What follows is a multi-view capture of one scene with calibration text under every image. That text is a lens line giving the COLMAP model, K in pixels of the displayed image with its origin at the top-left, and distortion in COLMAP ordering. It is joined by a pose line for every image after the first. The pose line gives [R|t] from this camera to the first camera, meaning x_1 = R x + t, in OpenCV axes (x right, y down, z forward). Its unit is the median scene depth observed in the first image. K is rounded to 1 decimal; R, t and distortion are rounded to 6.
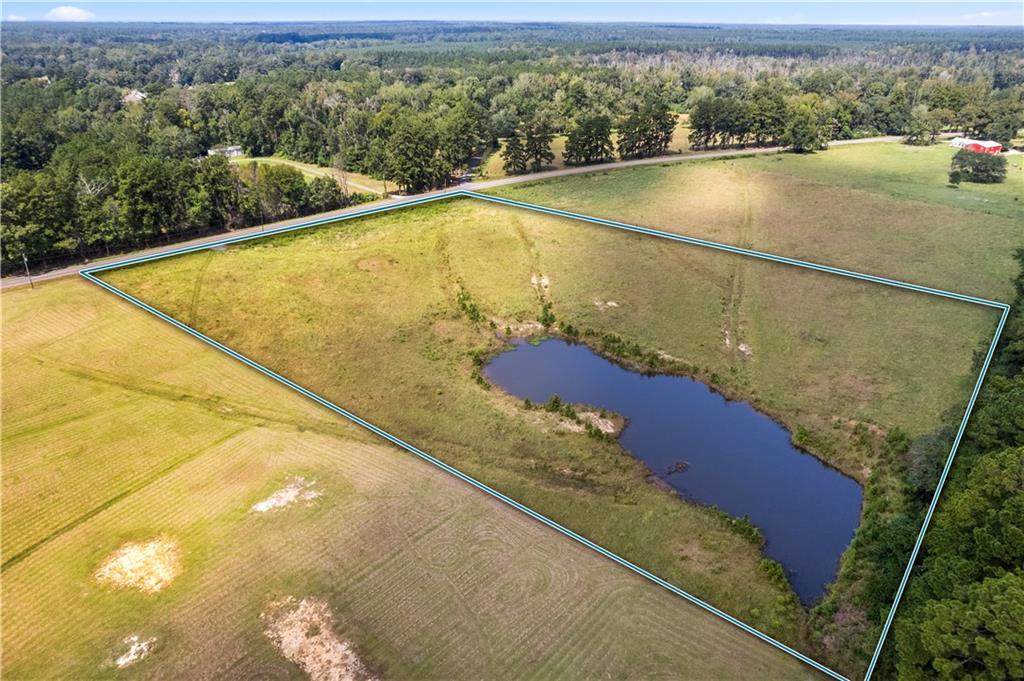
lens RADIAL K [[663.1, 0, 510.7], [0, 663.1, 341.4], [0, 0, 1]] dist [-0.051007, 0.040664]
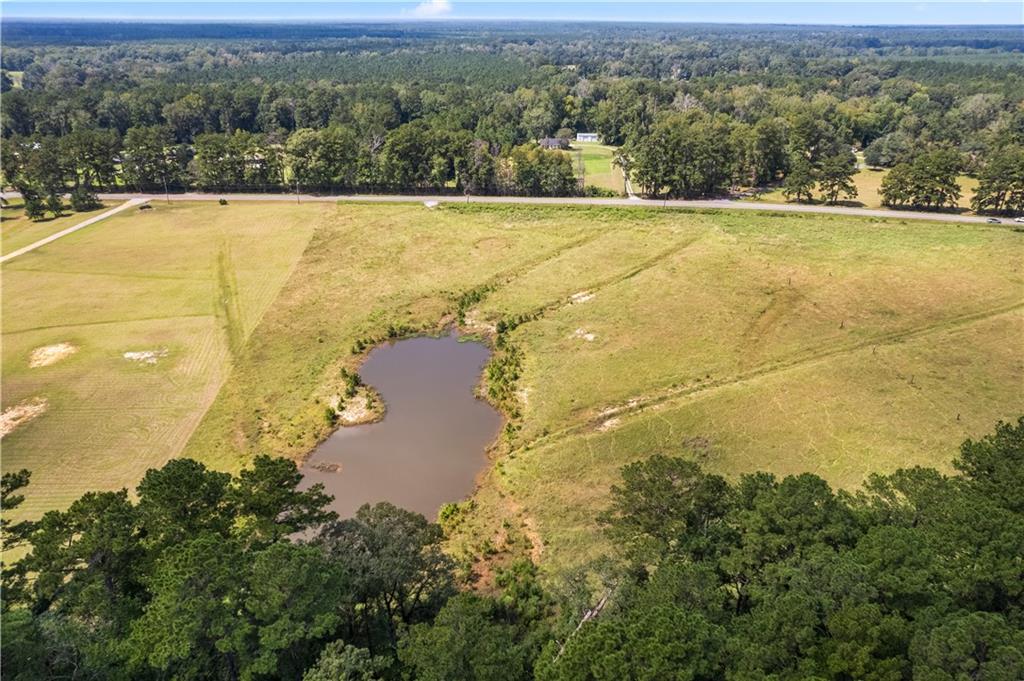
lens RADIAL K [[663.1, 0, 511.8], [0, 663.1, 340.3], [0, 0, 1]] dist [-0.051007, 0.040664]
pose [[0.704896, 0.315033, -0.635513, 0.433749], [-0.317697, 0.941287, 0.114227, -0.080941], [0.634185, 0.121383, 0.763594, 0.171723]]
